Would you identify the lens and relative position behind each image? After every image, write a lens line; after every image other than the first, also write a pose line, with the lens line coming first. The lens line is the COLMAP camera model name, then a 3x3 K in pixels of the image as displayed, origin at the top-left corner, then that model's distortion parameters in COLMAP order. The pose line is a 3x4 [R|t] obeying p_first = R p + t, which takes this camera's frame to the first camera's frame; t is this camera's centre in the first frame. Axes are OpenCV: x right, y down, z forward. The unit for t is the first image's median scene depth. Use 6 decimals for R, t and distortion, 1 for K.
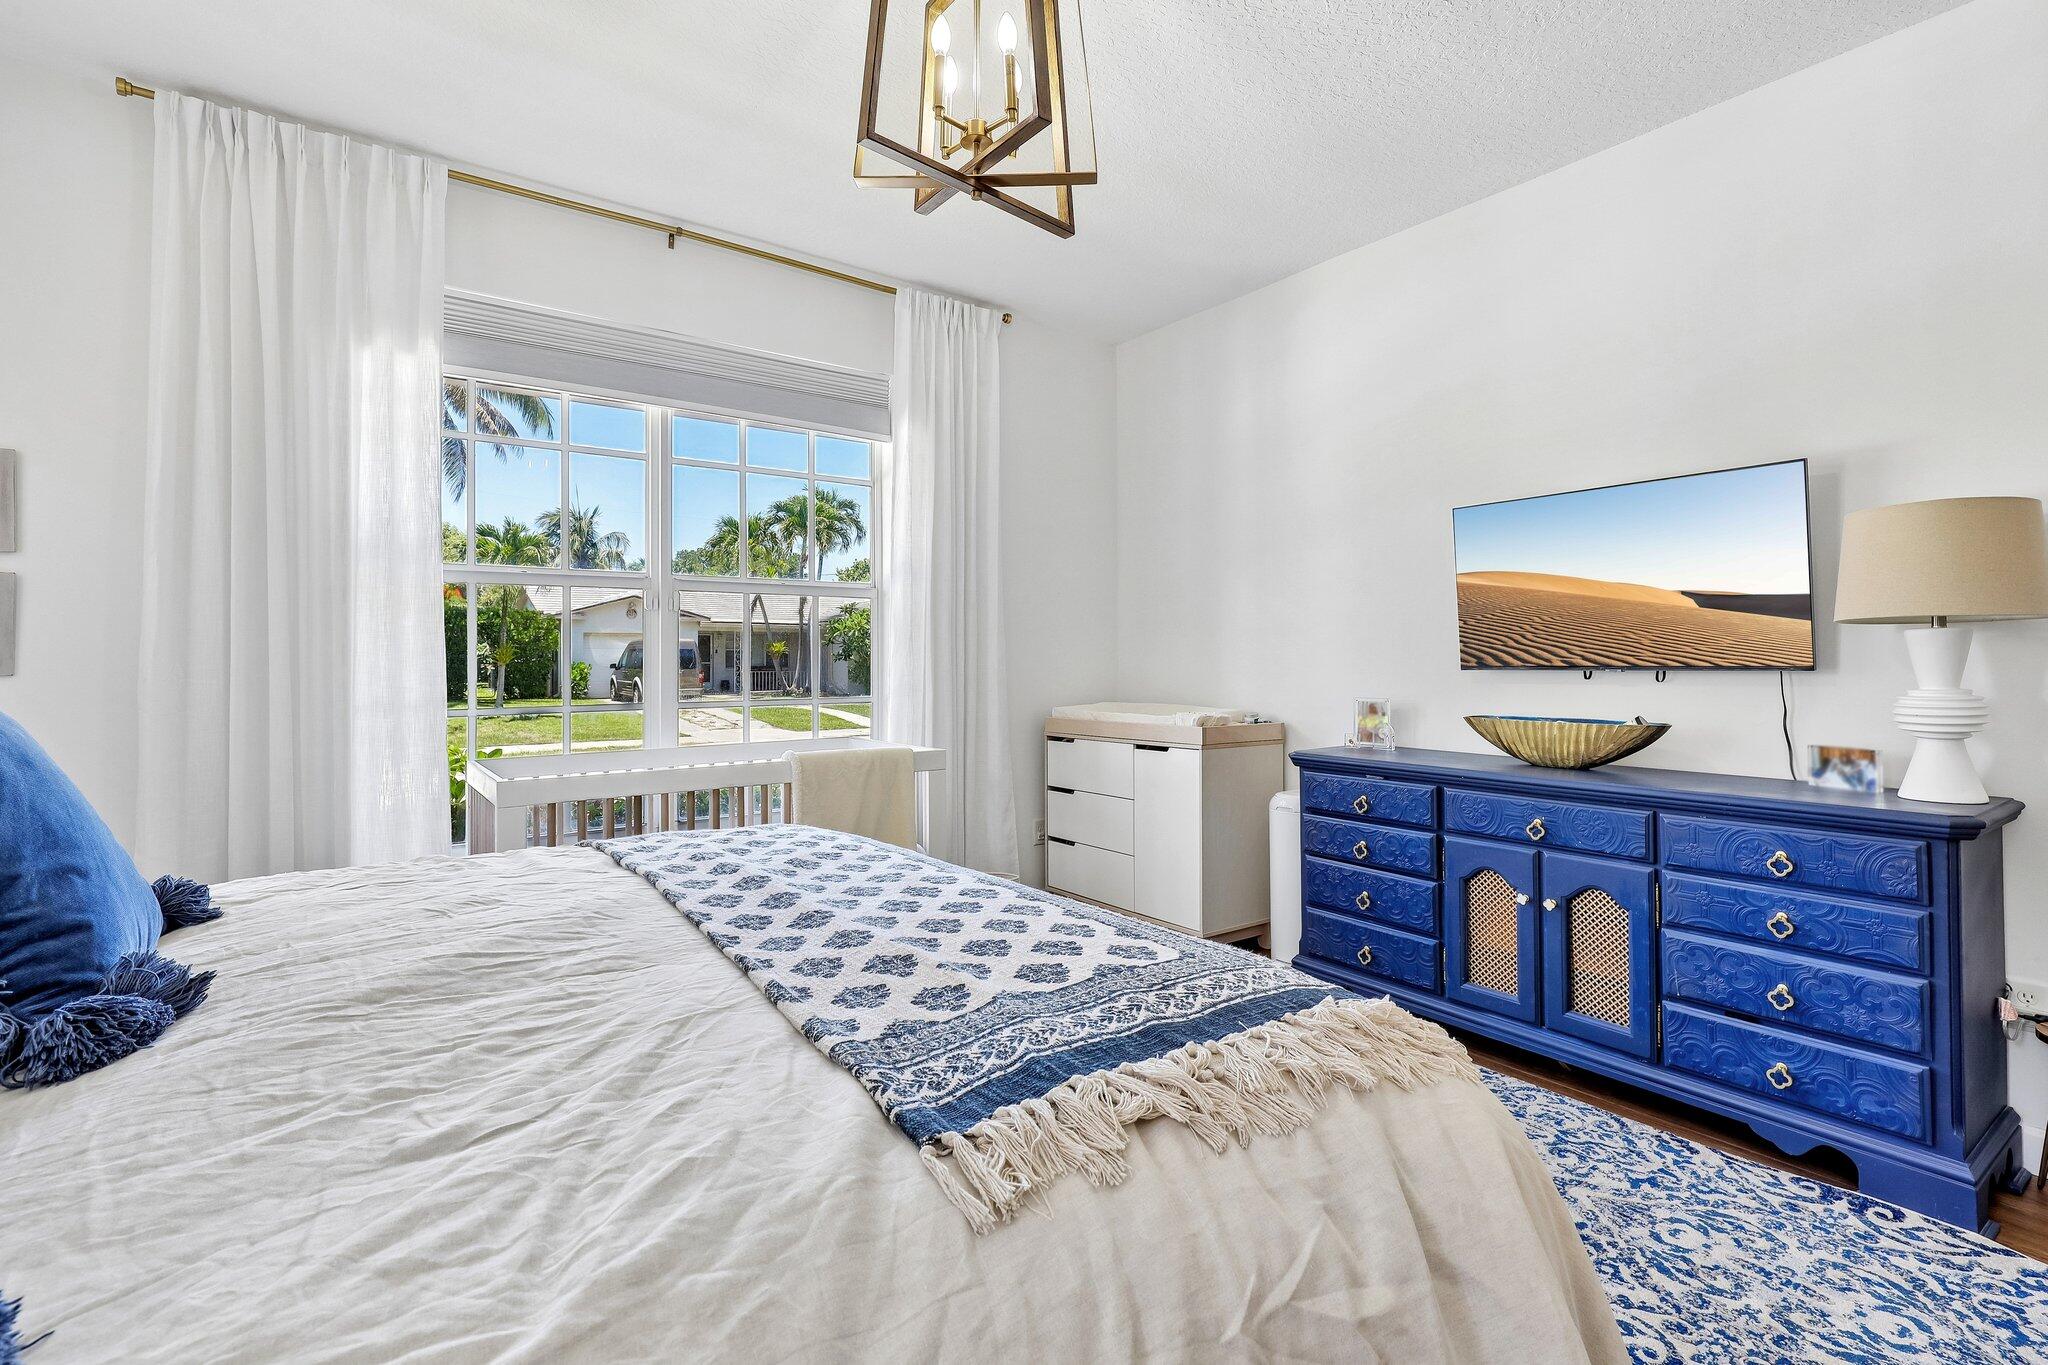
lens RADIAL K [[949.9, 0, 1020.6], [0, 949.9, 643.1], [0, 0, 1]] dist [0.003519, 0.000619]
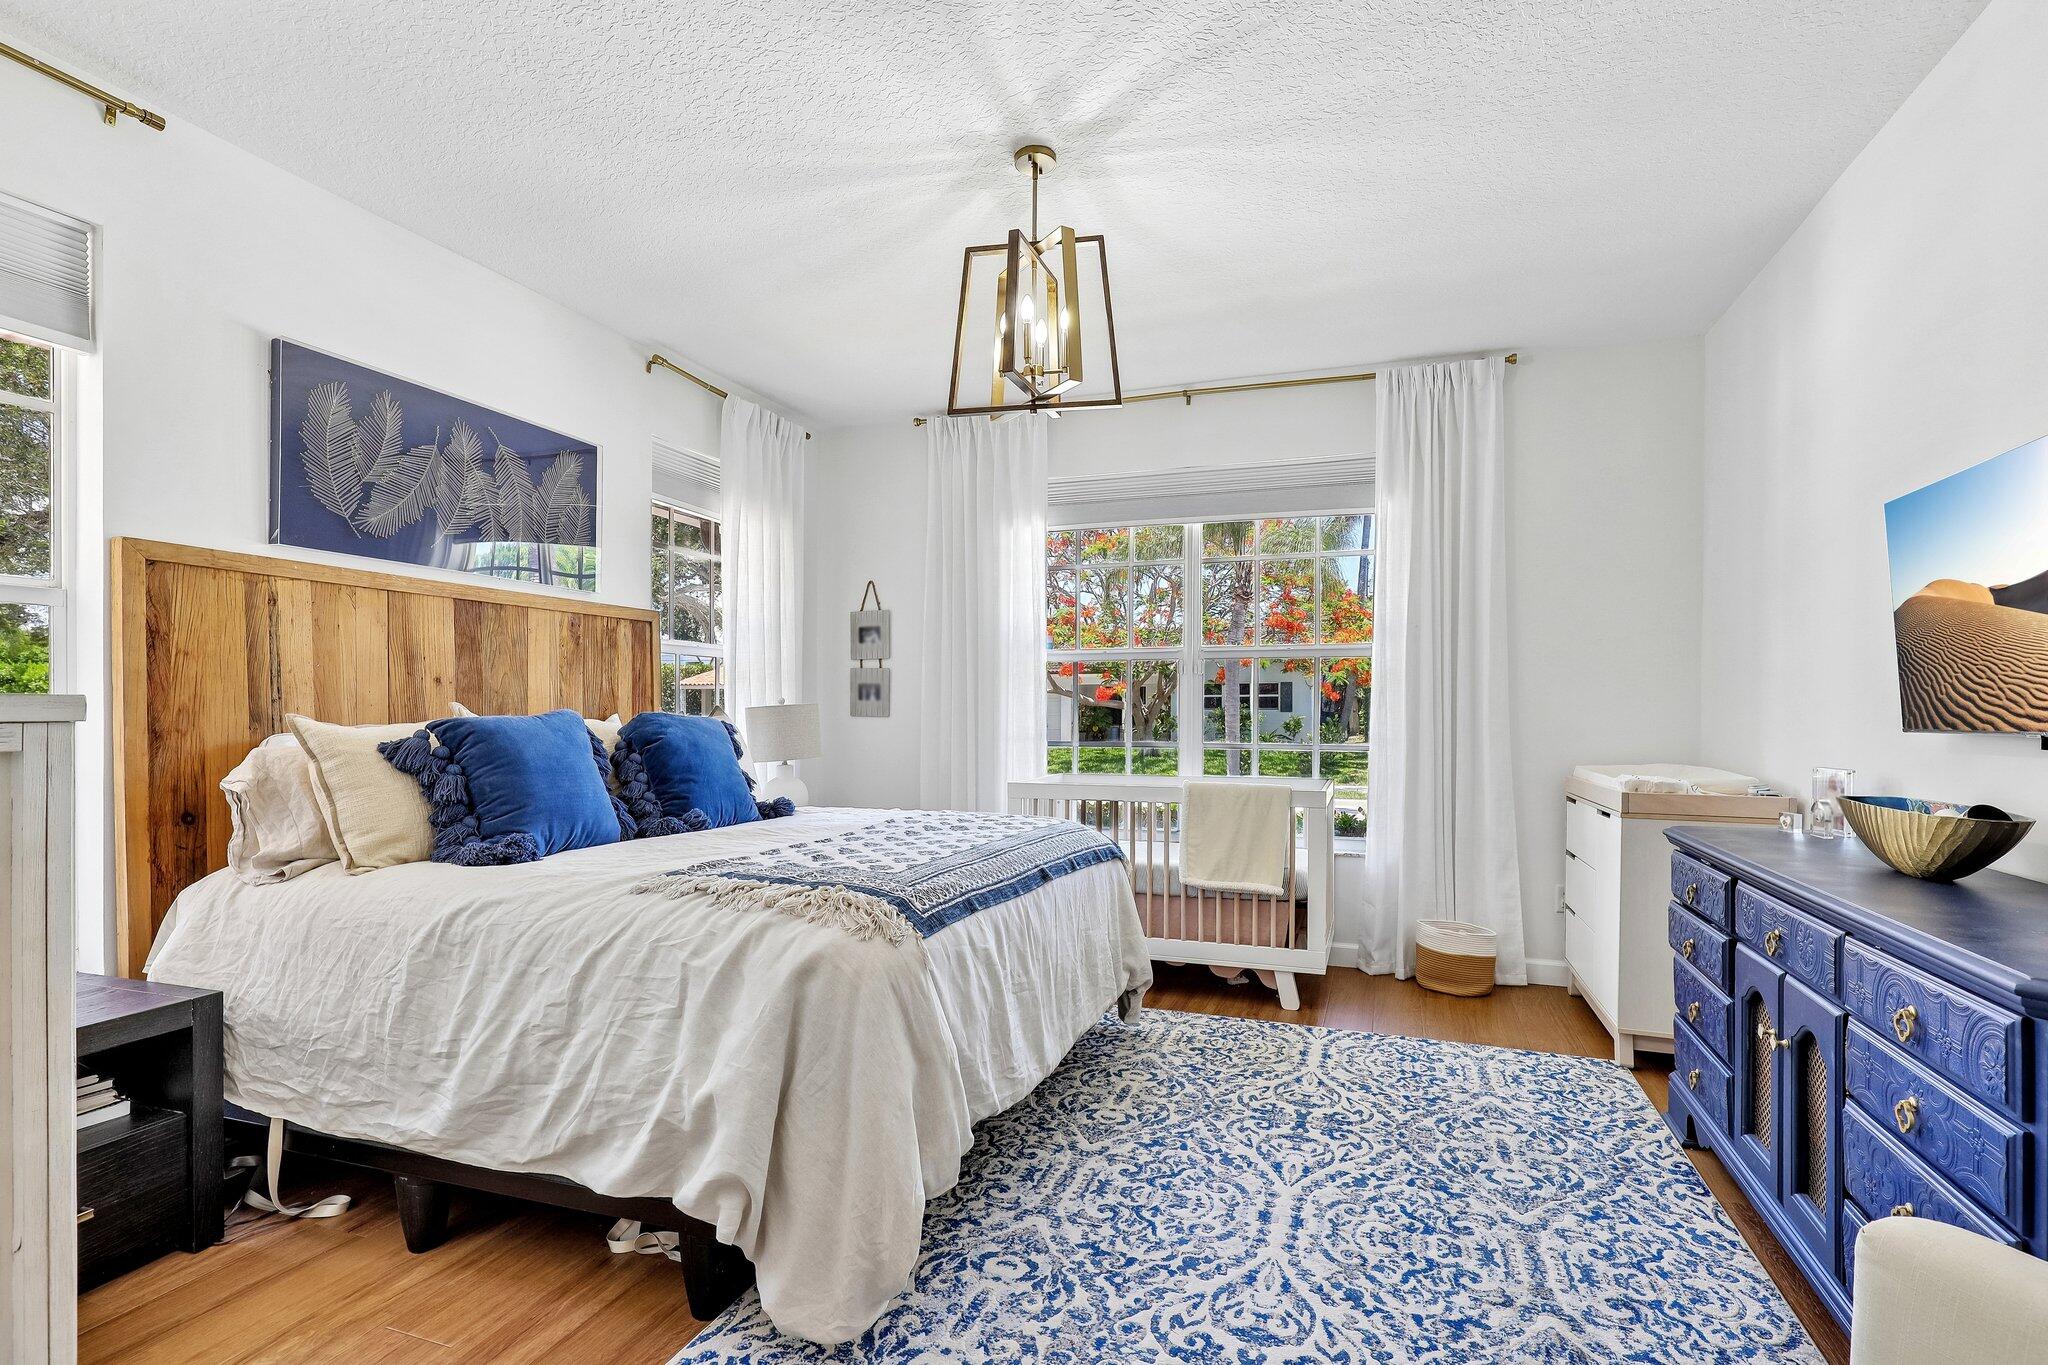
lens RADIAL K [[941.2, 0, 1024.0], [0, 941.2, 682.5], [0, 0, 1]] dist [0.000667, 0.000354]
pose [[0.561074, -0.020162, -0.827520, 0.674785], [0.010516, 0.999796, -0.017229, -0.002367], [0.827699, 0.000964, 0.561172, 0.071248]]
